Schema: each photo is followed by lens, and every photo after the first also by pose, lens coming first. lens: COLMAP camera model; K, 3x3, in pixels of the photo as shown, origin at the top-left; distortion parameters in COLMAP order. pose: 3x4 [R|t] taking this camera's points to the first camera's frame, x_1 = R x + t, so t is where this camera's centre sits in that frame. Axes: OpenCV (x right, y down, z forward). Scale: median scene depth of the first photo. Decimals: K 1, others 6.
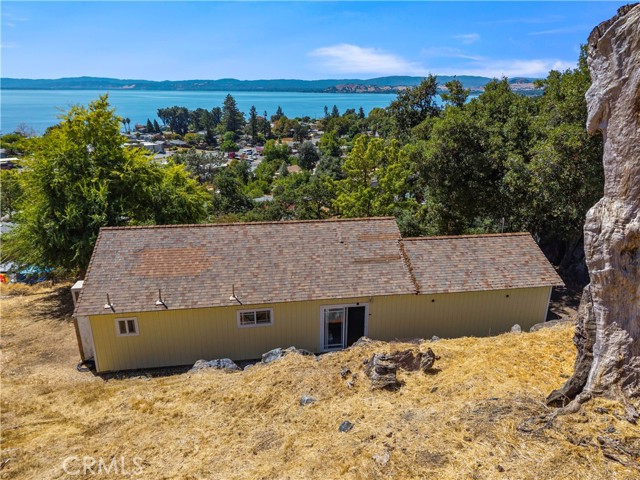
lens RADIAL K [[428.9, 0, 319.4], [0, 428.9, 239.8], [0, 0, 1]] dist [0.017286, -0.017093]
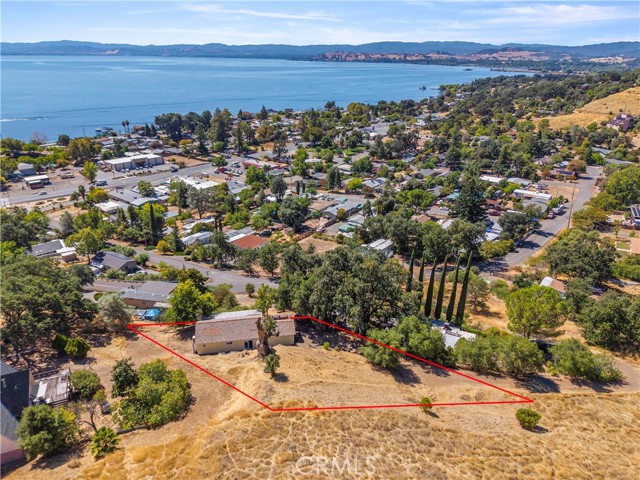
lens RADIAL K [[428.9, 0, 321.6], [0, 428.9, 240.8], [0, 0, 1]] dist [0.017286, -0.017093]
pose [[0.999666, -0.003654, 0.025571, 0.031195], [0.001750, 0.997249, 0.074099, -0.053764], [-0.025772, -0.074030, 0.996923, -0.153328]]
